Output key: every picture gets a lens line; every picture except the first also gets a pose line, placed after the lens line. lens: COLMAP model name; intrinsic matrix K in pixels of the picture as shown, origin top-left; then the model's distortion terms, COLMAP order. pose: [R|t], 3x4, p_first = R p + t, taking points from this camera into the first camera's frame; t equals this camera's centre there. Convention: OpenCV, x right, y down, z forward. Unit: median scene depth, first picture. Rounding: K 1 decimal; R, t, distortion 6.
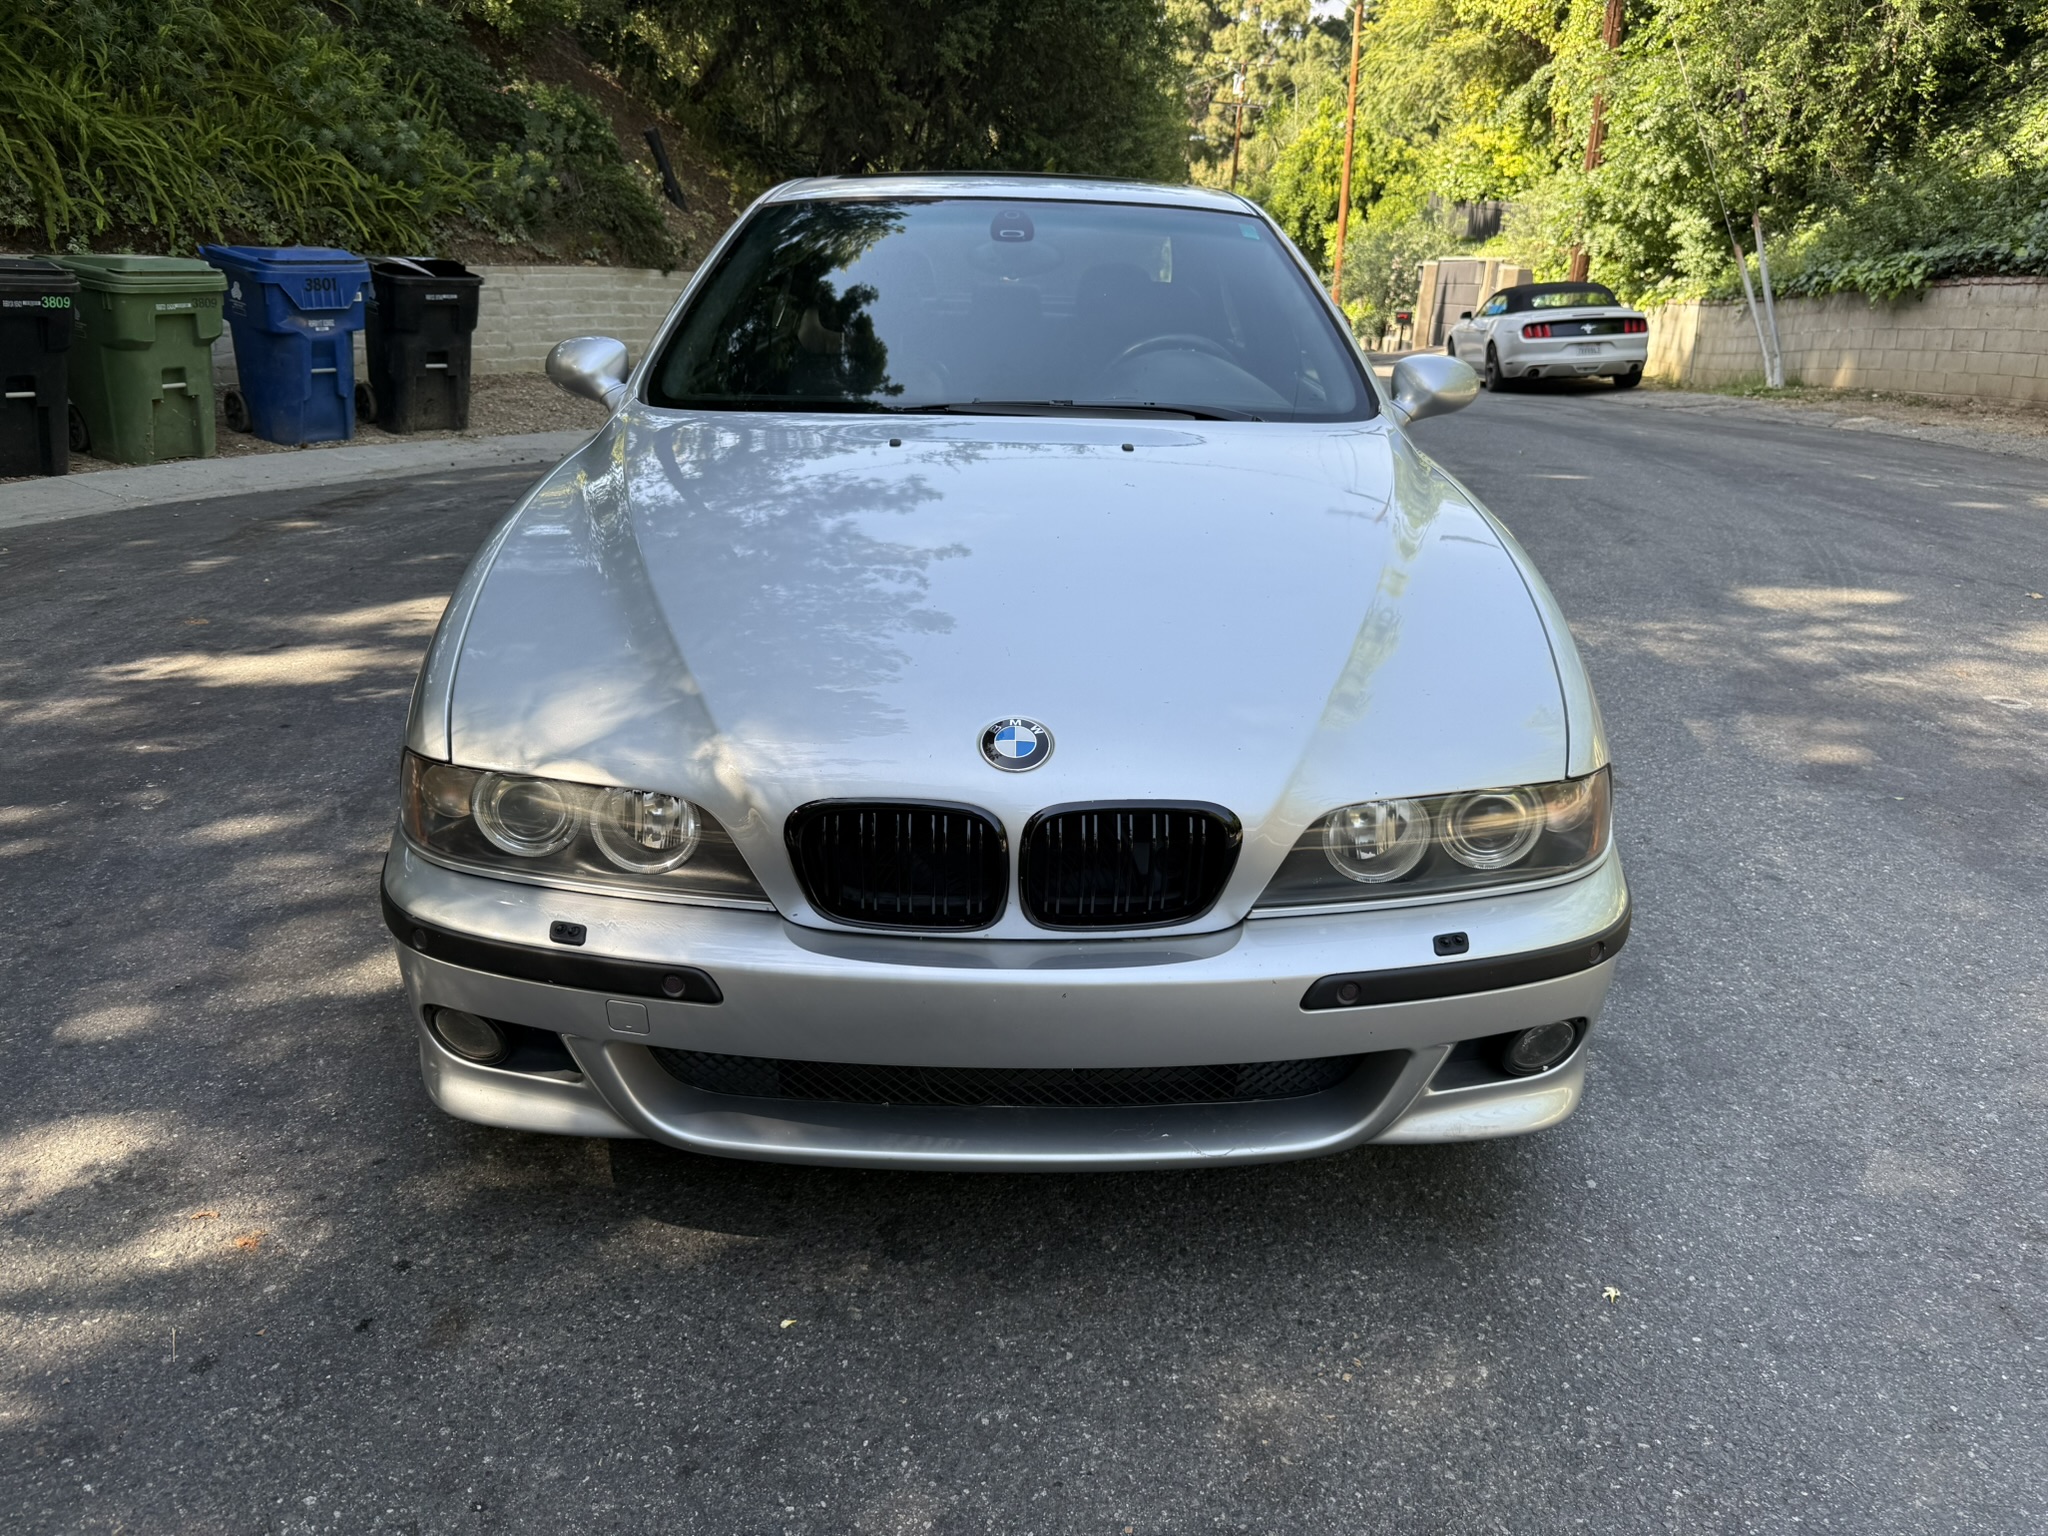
lens RADIAL K [[1460.9, 0, 1014.7], [0, 1460.9, 769.7], [0, 0, 1]] dist [0.010252, -0.019745]
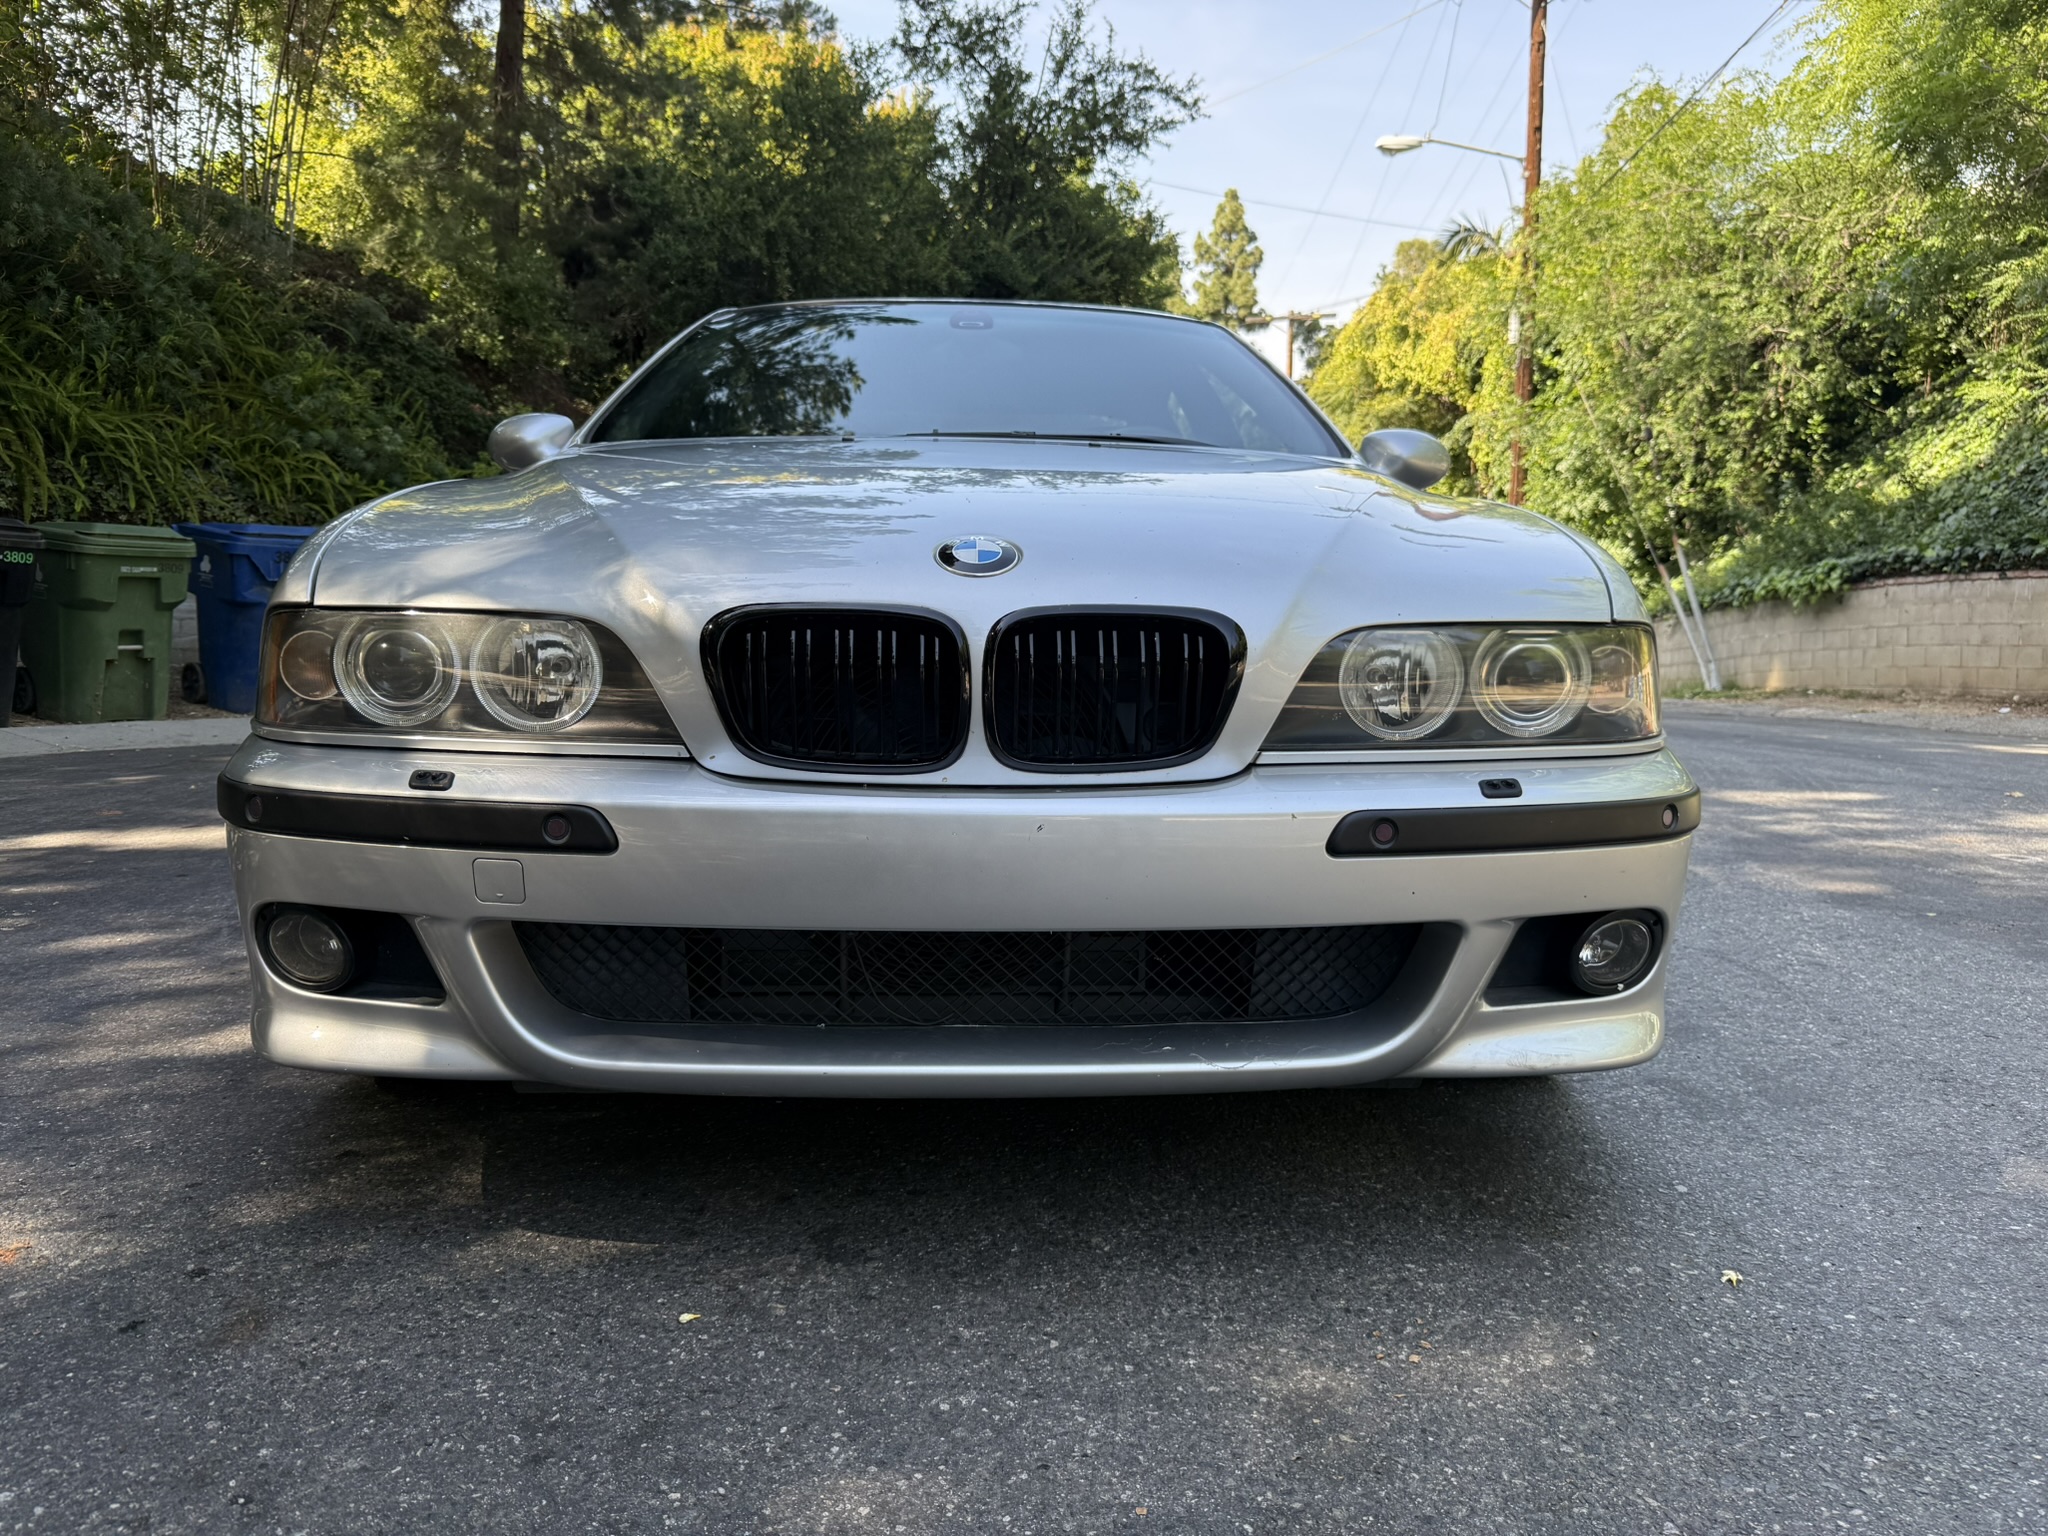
lens RADIAL K [[1460.9, 0, 1017.0], [0, 1460.9, 780.9], [0, 0, 1]] dist [0.010252, -0.019745]
pose [[0.999600, -0.010298, 0.026340, 0.000487], [0.016143, 0.972479, -0.232431, 0.262866], [-0.023221, 0.232763, 0.972256, 0.164737]]
